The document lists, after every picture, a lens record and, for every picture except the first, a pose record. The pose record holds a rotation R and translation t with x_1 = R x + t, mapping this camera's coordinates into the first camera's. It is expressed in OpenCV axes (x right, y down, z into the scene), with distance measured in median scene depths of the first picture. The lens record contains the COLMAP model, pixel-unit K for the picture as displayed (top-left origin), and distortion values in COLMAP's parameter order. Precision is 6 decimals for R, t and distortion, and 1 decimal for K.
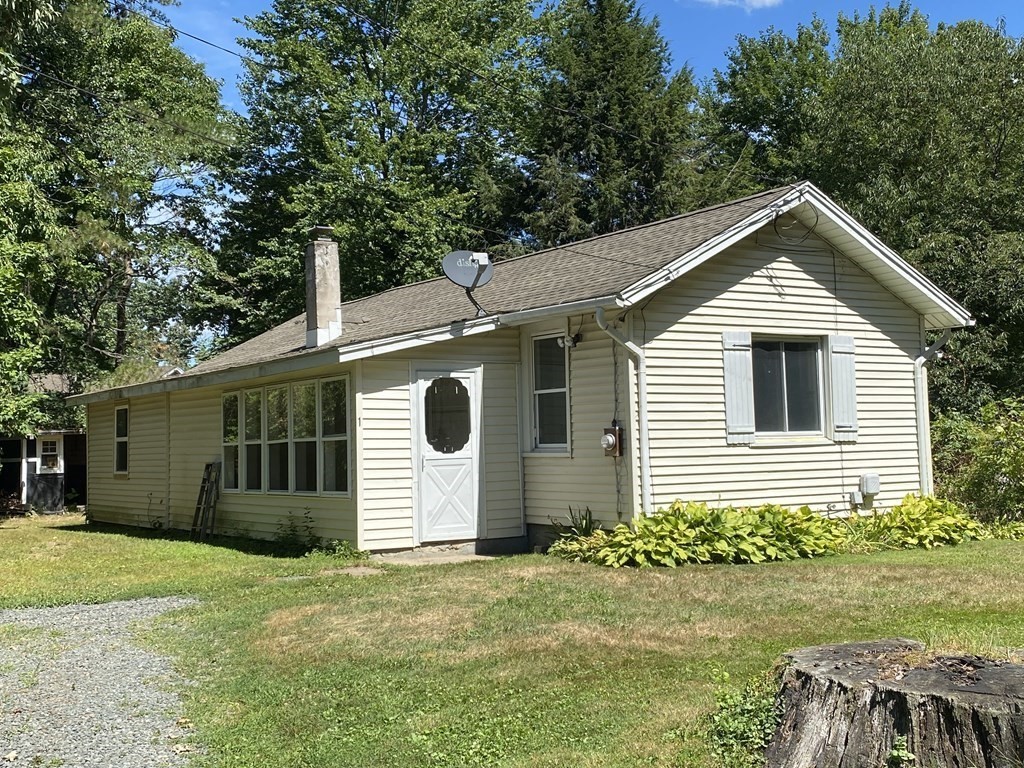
lens RADIAL K [[1214.9, 0, 512.0], [0, 1214.9, 384.0], [0, 0, 1]] dist [-0.003766, -0.000669]
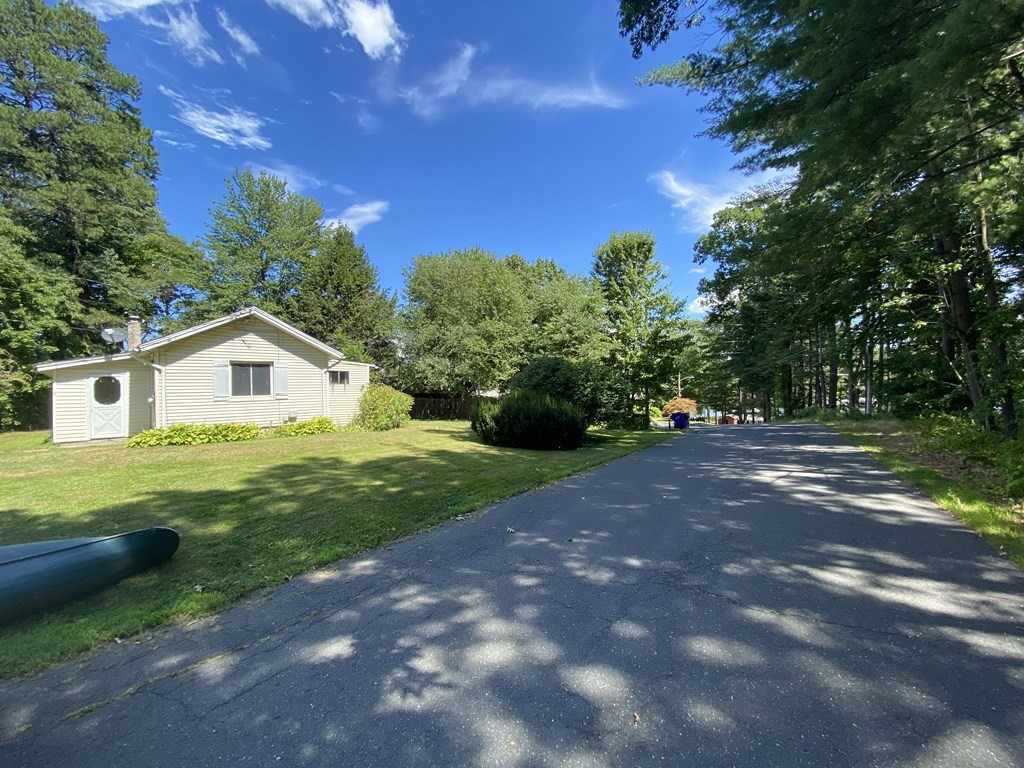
lens RADIAL K [[417.8, 0, 508.4], [0, 417.8, 382.4], [0, 0, 1]] dist [0.029581, -0.026271]
pose [[0.980185, -0.000756, 0.198083, 0.625675], [-0.004266, 0.999680, 0.024927, -0.018421], [-0.198038, -0.025278, 0.979868, -0.066632]]
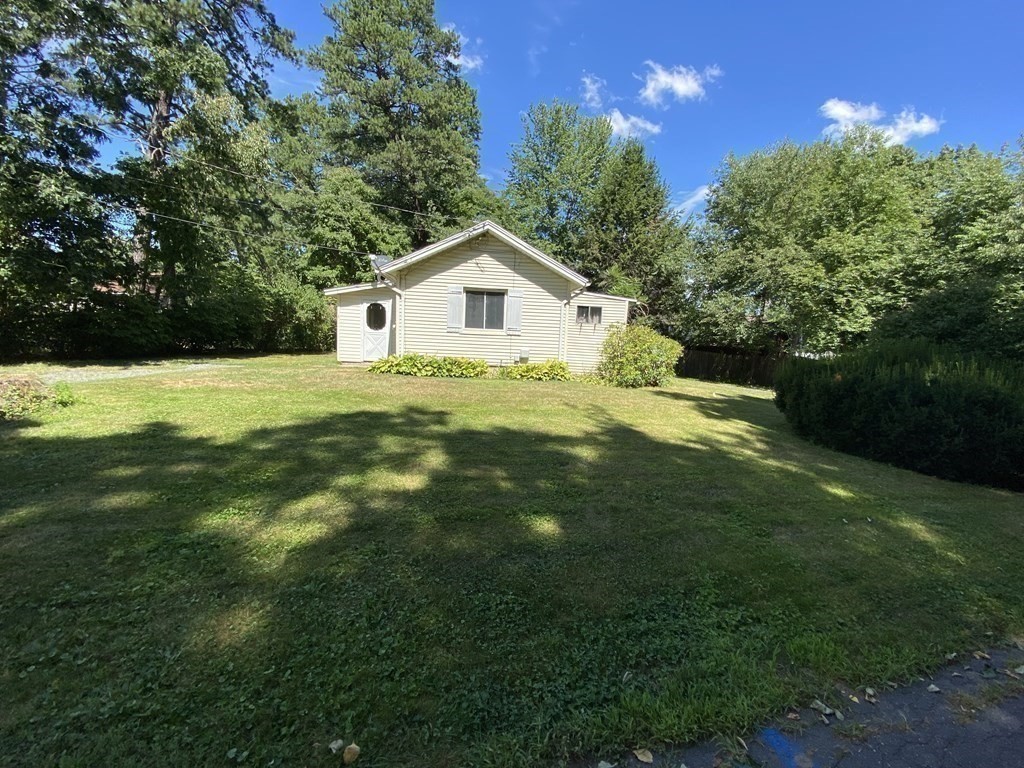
lens RADIAL K [[417.8, 0, 508.4], [0, 417.8, 382.4], [0, 0, 1]] dist [0.029581, -0.026271]
pose [[0.886623, 0.104765, -0.450471, 0.672793], [-0.040959, 0.987966, 0.149152, 0.019093], [0.460675, -0.113791, 0.880244, 0.276390]]
